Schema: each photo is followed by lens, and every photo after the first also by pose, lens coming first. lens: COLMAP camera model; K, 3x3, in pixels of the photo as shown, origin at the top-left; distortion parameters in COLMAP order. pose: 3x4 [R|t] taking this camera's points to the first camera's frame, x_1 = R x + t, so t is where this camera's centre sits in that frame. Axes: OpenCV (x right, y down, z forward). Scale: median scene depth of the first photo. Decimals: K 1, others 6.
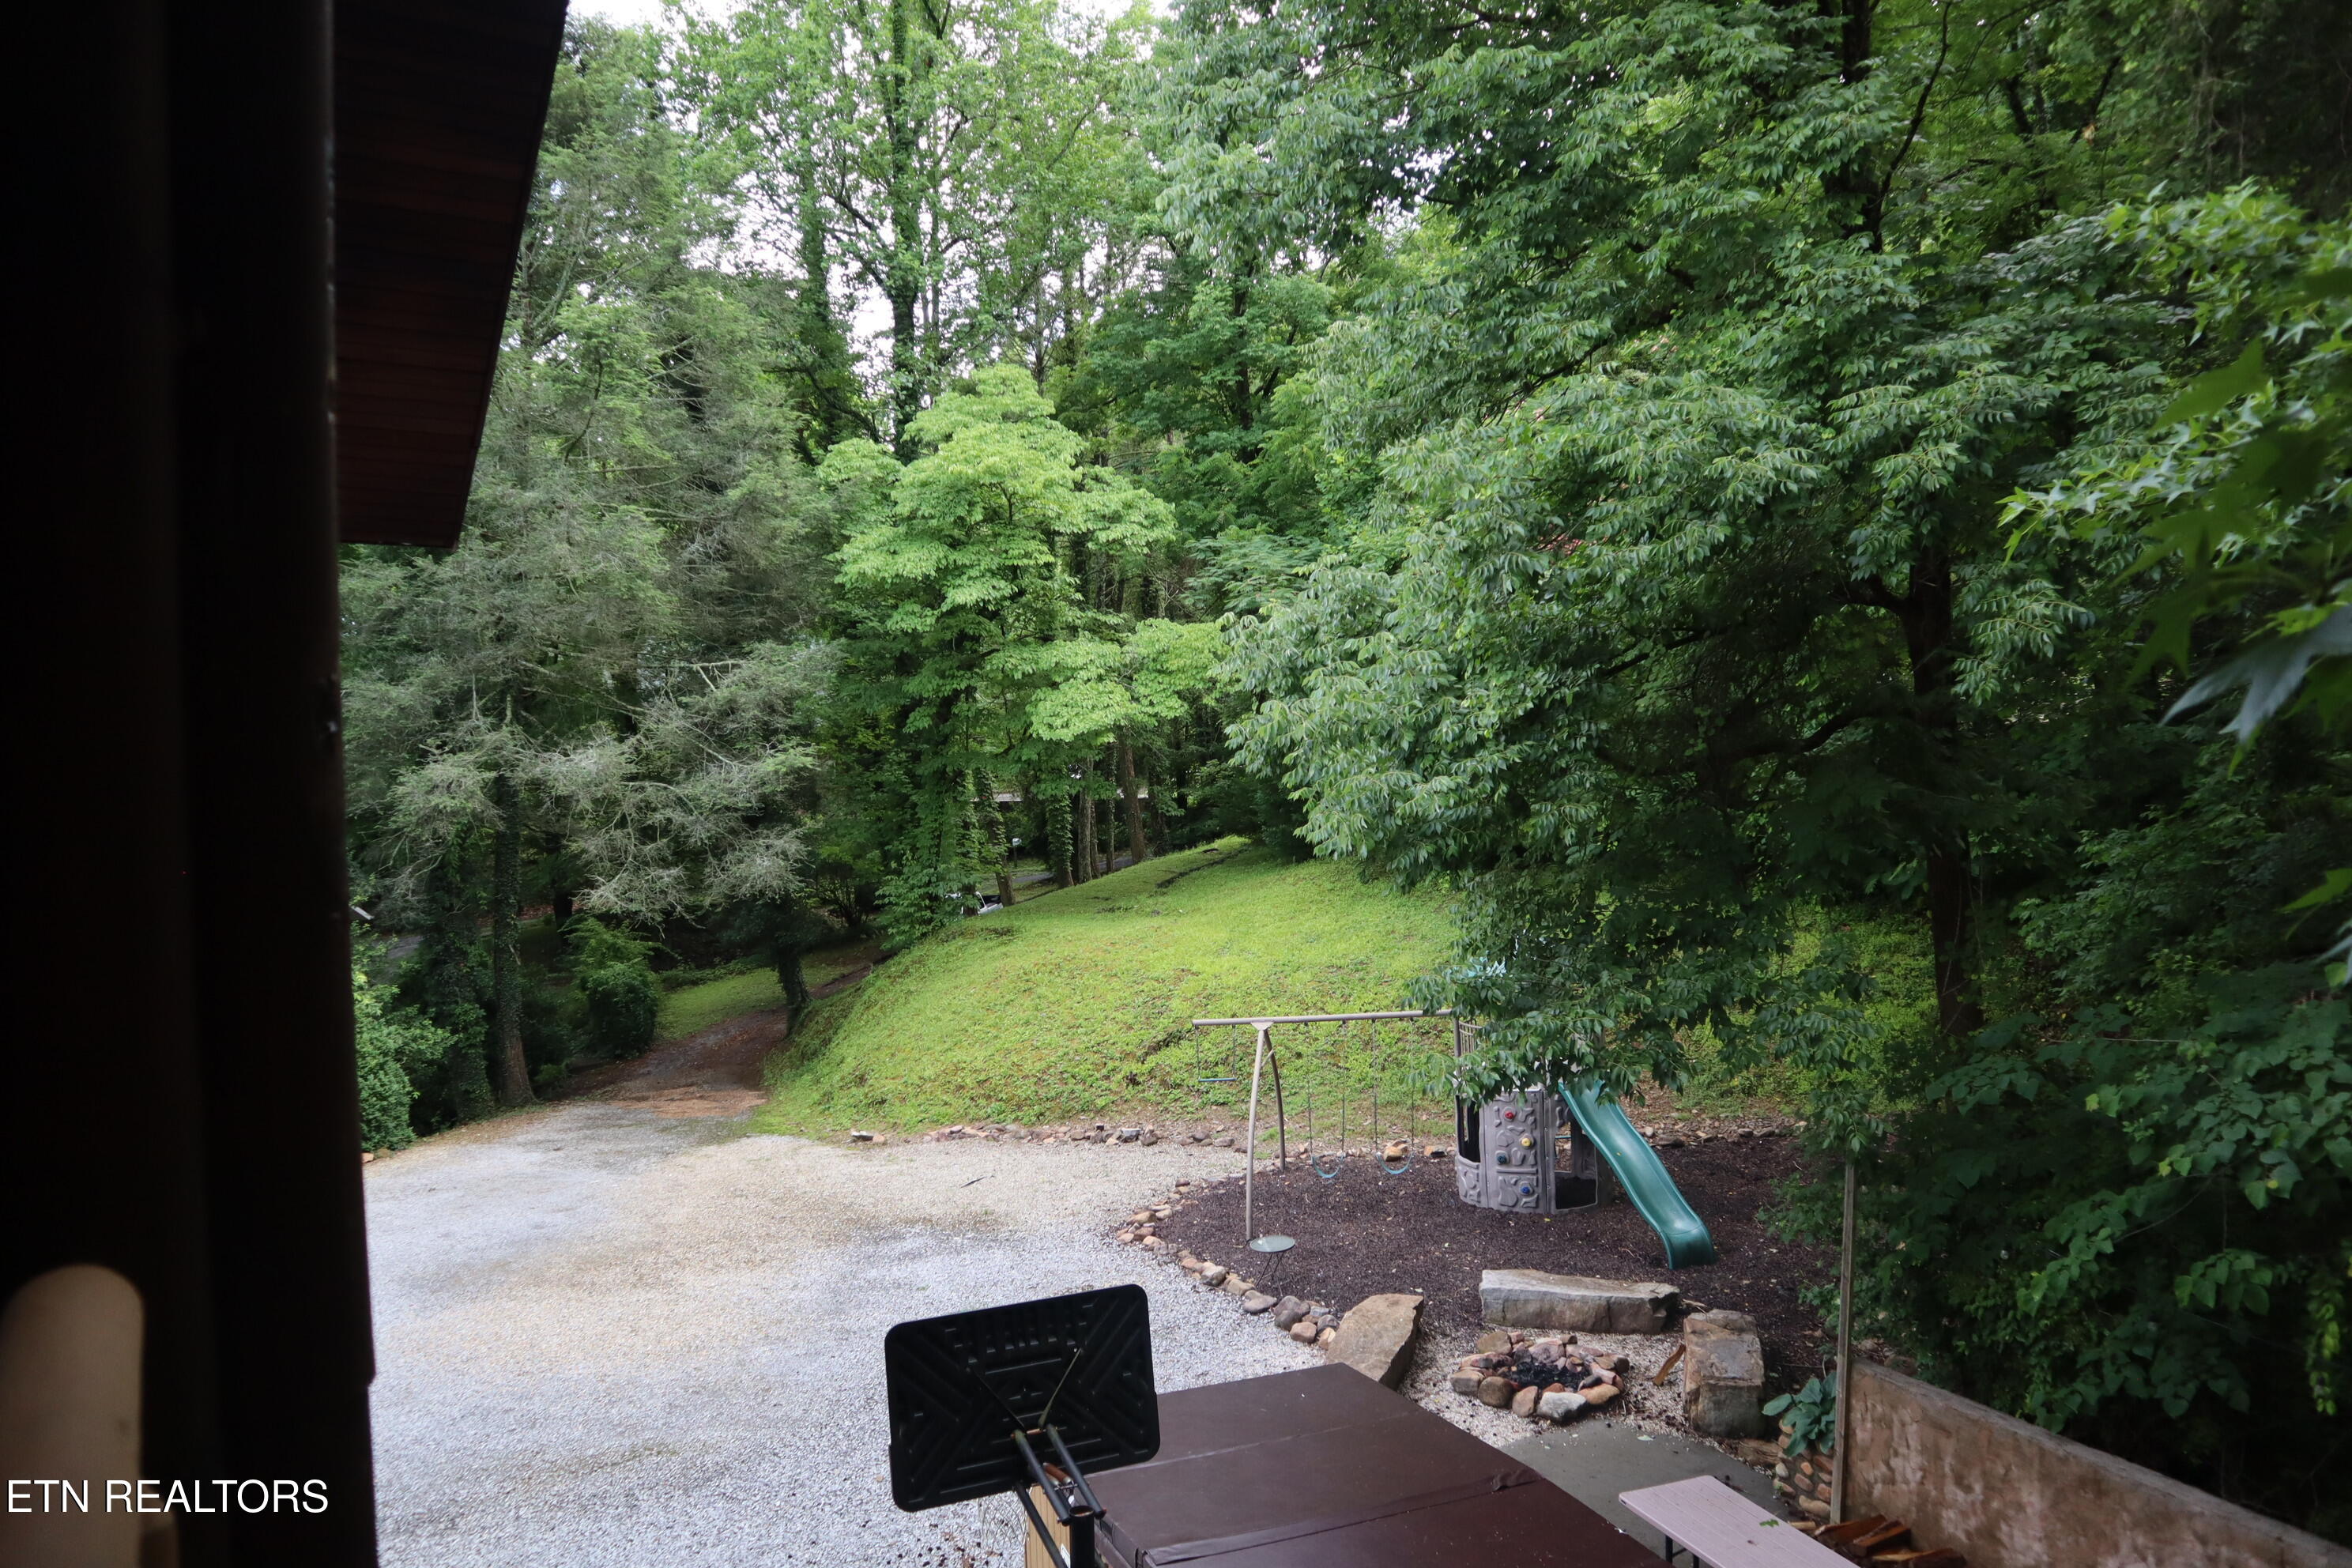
lens RADIAL K [[1634.5, 0, 1178.0], [0, 1634.5, 778.2], [0, 0, 1]] dist [-0.102680, 0.047033]
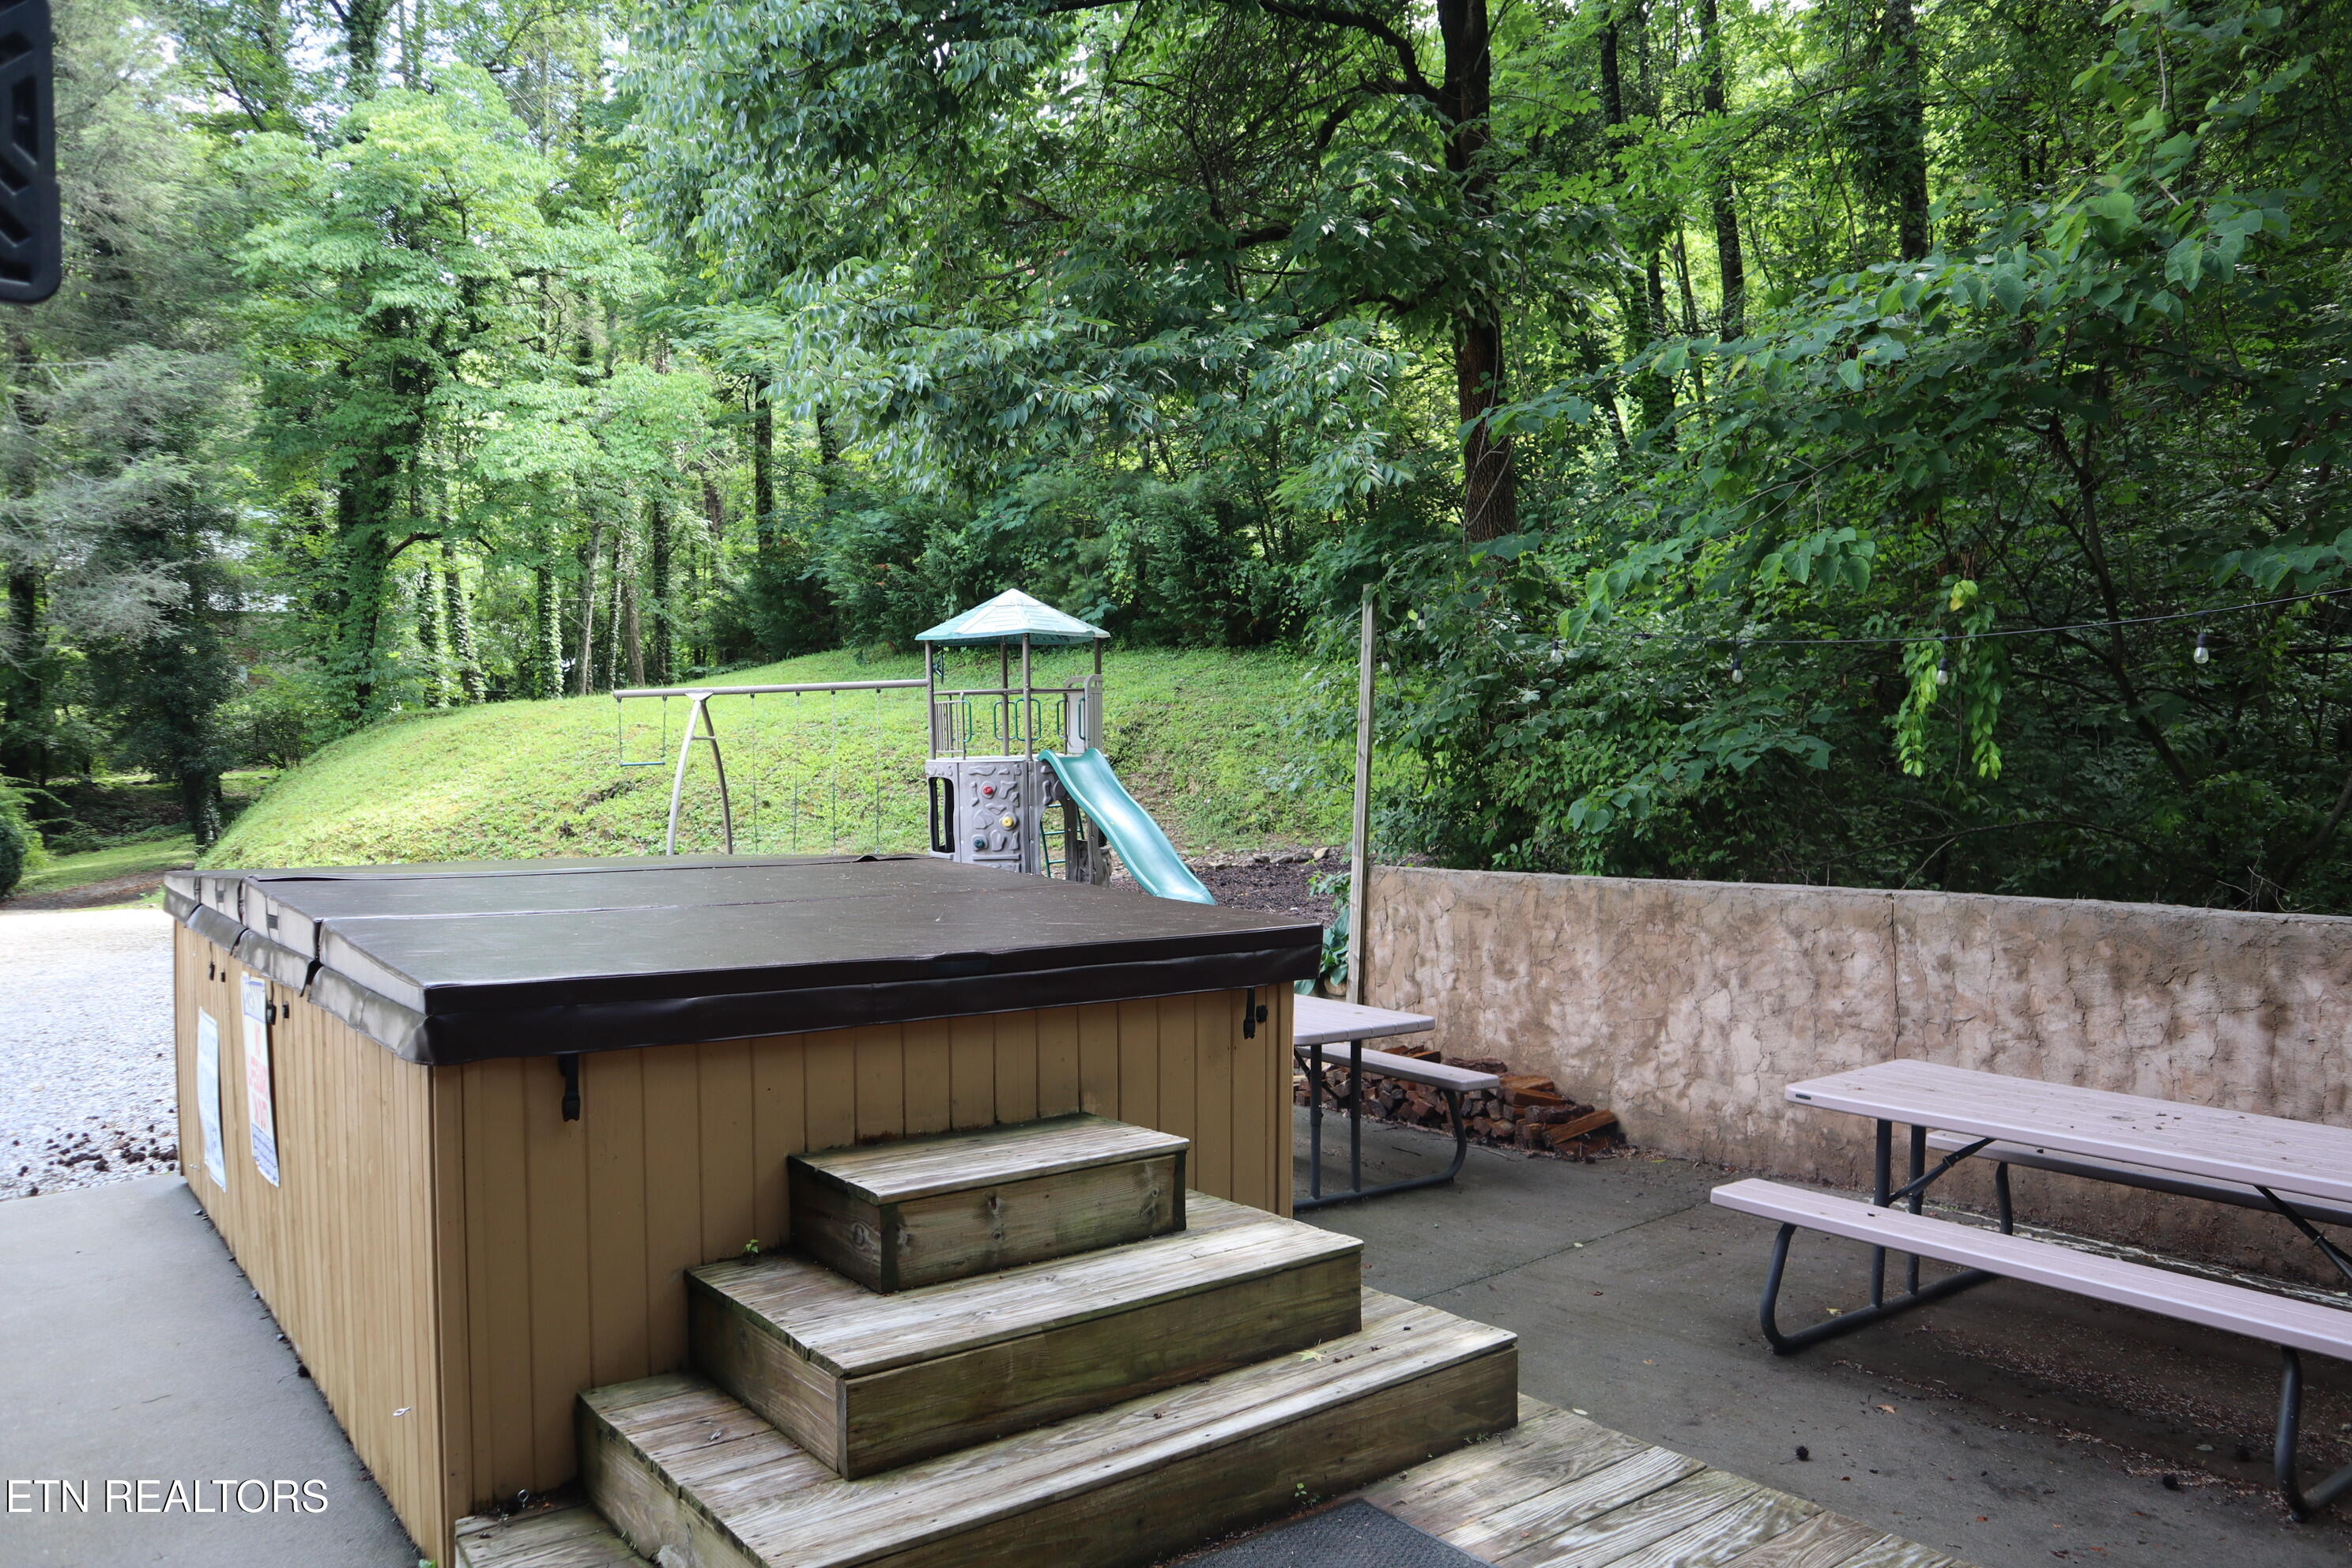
lens RADIAL K [[1634.5, 0, 1165.1], [0, 1634.5, 790.6], [0, 0, 1]] dist [-0.102680, 0.047033]
pose [[0.964486, 0.019810, 0.263390, 0.056686], [-0.024795, 0.999571, 0.015618, 0.160688], [-0.262968, -0.021594, 0.964563, 0.124456]]
